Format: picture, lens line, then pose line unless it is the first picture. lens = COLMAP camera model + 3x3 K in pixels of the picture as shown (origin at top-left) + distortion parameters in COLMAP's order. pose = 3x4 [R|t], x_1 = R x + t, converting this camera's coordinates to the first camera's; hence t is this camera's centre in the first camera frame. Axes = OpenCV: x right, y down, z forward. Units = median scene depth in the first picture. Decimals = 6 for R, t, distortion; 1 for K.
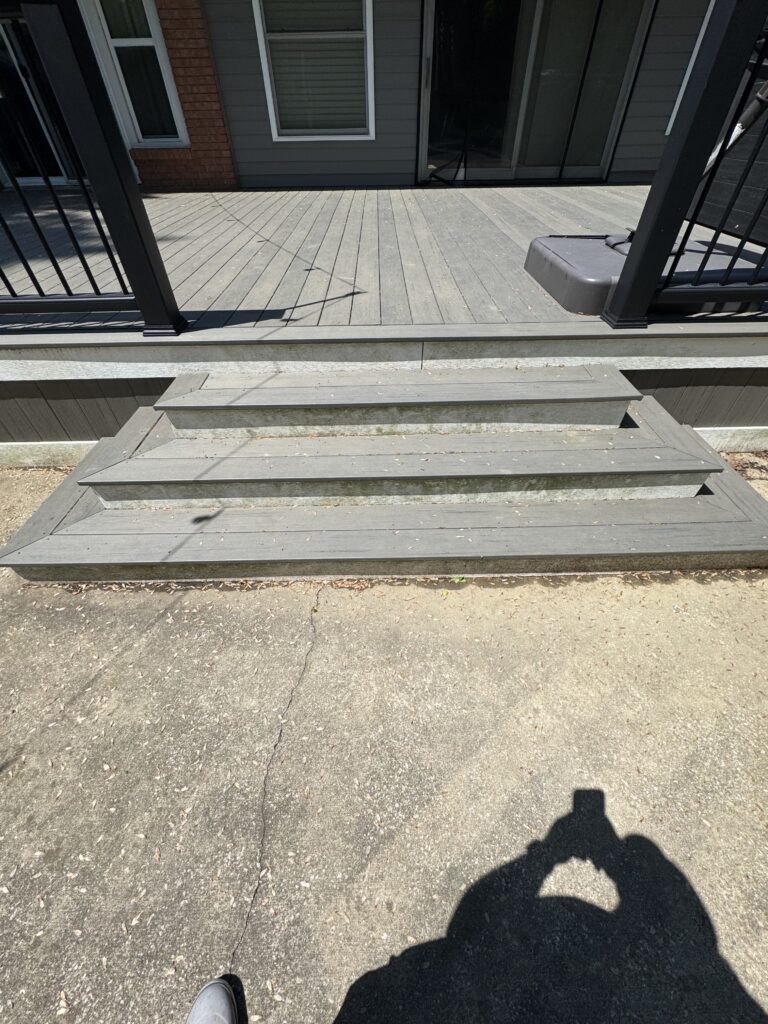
lens RADIAL K [[410.0, 0, 382.9], [0, 410.0, 512.6], [0, 0, 1]] dist [-0.003324, 0.000447]
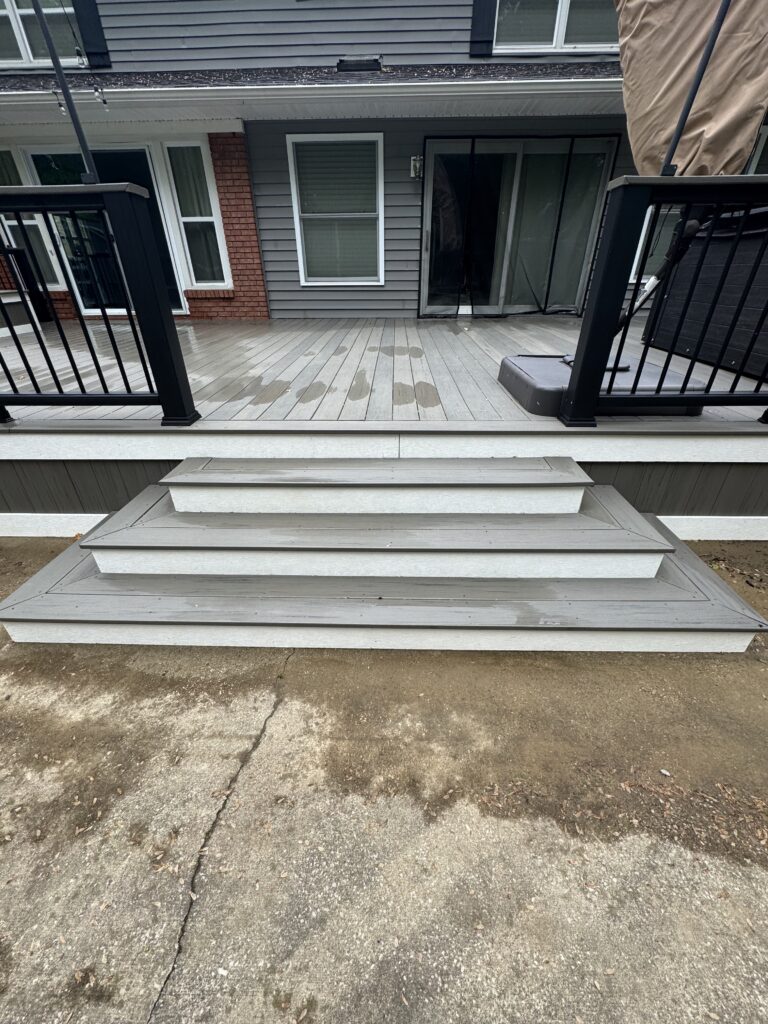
lens RADIAL K [[410.0, 0, 382.9], [0, 410.0, 512.6], [0, 0, 1]] dist [-0.003324, 0.000447]
pose [[0.999076, 0.026053, -0.034178, 0.158506], [-0.033221, 0.972707, -0.229645, 0.099850], [0.027263, 0.230568, 0.972674, -0.105562]]
